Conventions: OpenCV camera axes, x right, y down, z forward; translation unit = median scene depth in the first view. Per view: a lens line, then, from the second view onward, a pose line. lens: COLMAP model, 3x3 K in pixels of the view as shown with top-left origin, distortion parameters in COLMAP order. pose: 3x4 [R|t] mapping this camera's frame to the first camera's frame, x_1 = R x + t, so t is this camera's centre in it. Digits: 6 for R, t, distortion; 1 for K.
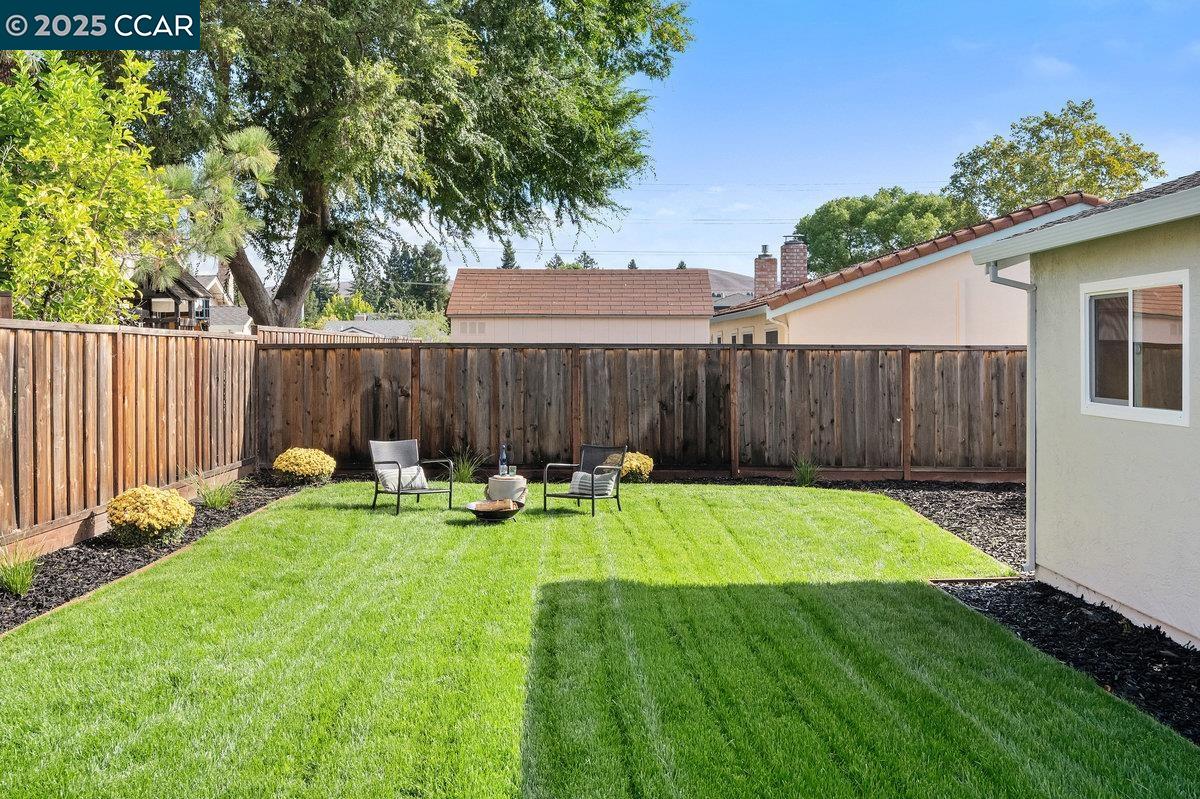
lens RADIAL K [[1209.1, 0, 595.7], [0, 1209.1, 341.9], [0, 0, 1]] dist [-0.000027, 0.000000]
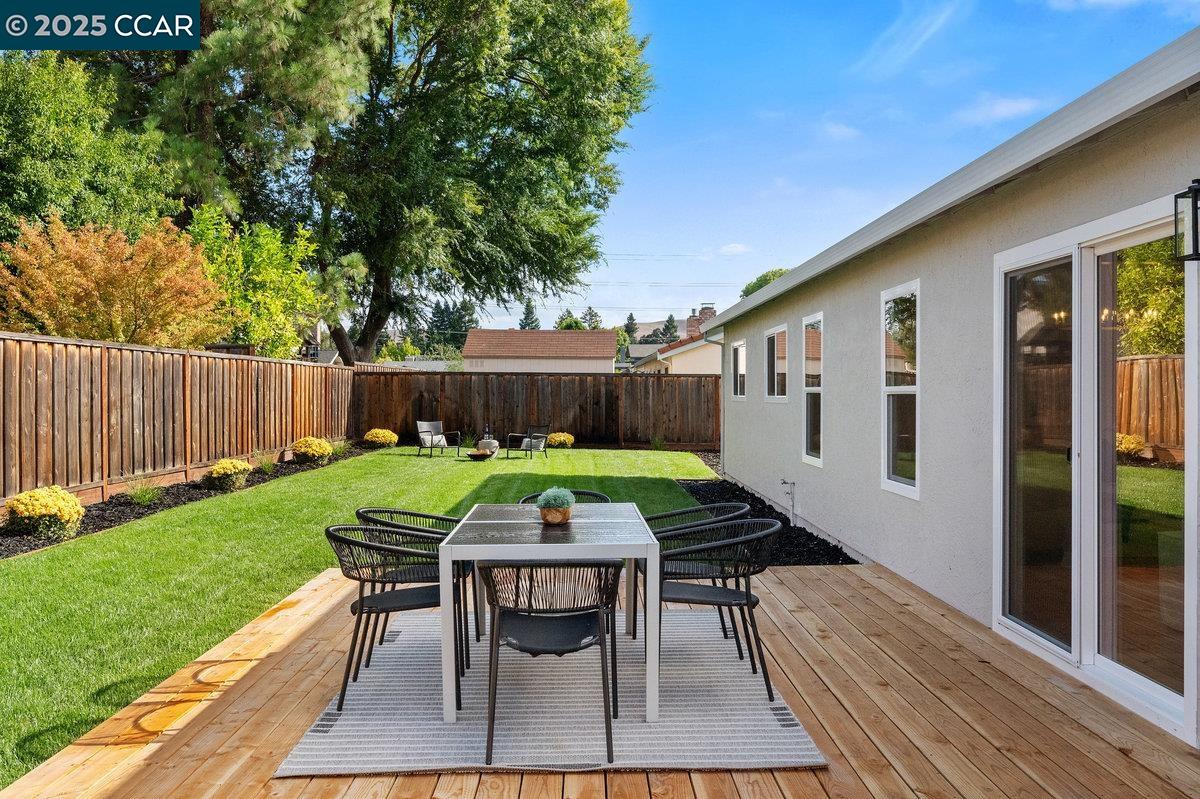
lens RADIAL K [[1009.2, 0, 605.2], [0, 1009.2, 367.6], [0, 0, 1]] dist [0.000008, 0.001336]
pose [[0.999988, 0.004904, -0.000627, 0.091273], [-0.004911, 0.999911, -0.012392, 0.012189], [0.000566, 0.012395, 0.999923, -0.488568]]
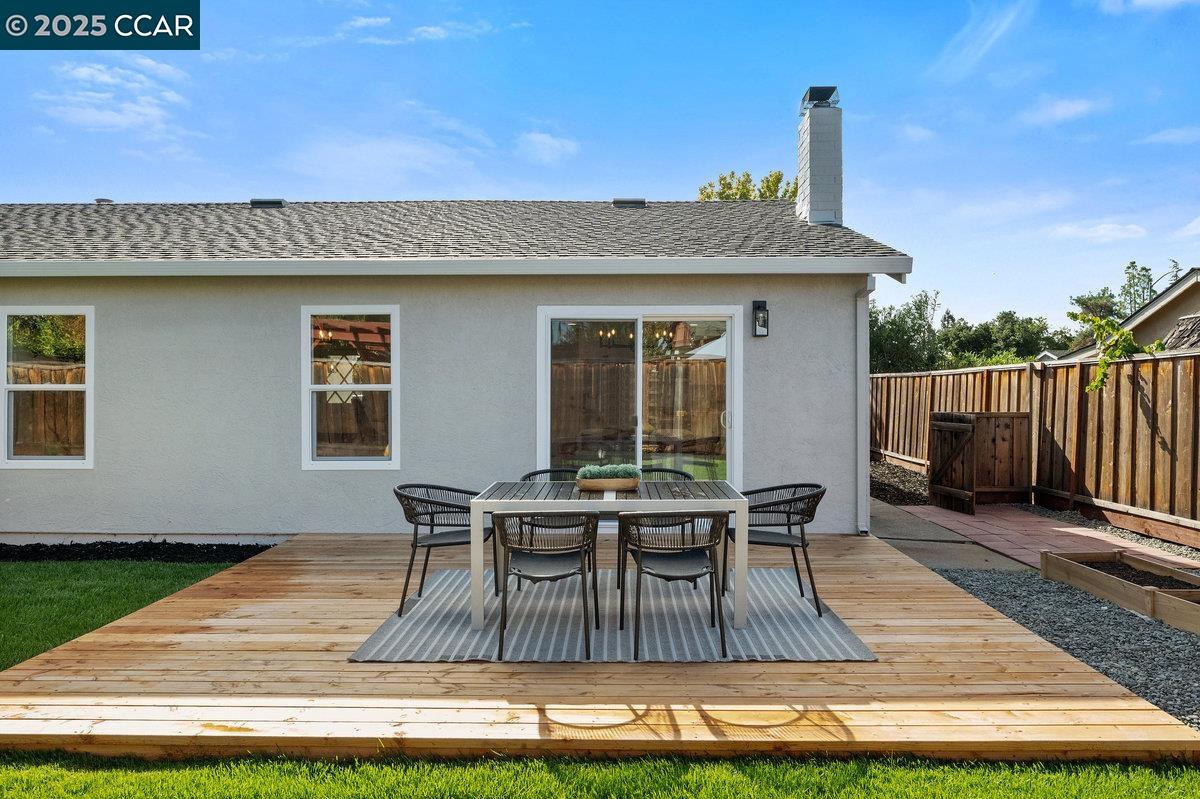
lens RADIAL K [[793.3, 0, 597.7], [0, 793.3, 388.9], [0, 0, 1]] dist [-0.003073, 0.000818]
pose [[0.034213, 0.005487, 0.999400, -0.238612], [-0.010327, 0.999933, -0.005137, 0.017976], [-0.999361, -0.010145, 0.034267, -0.180373]]
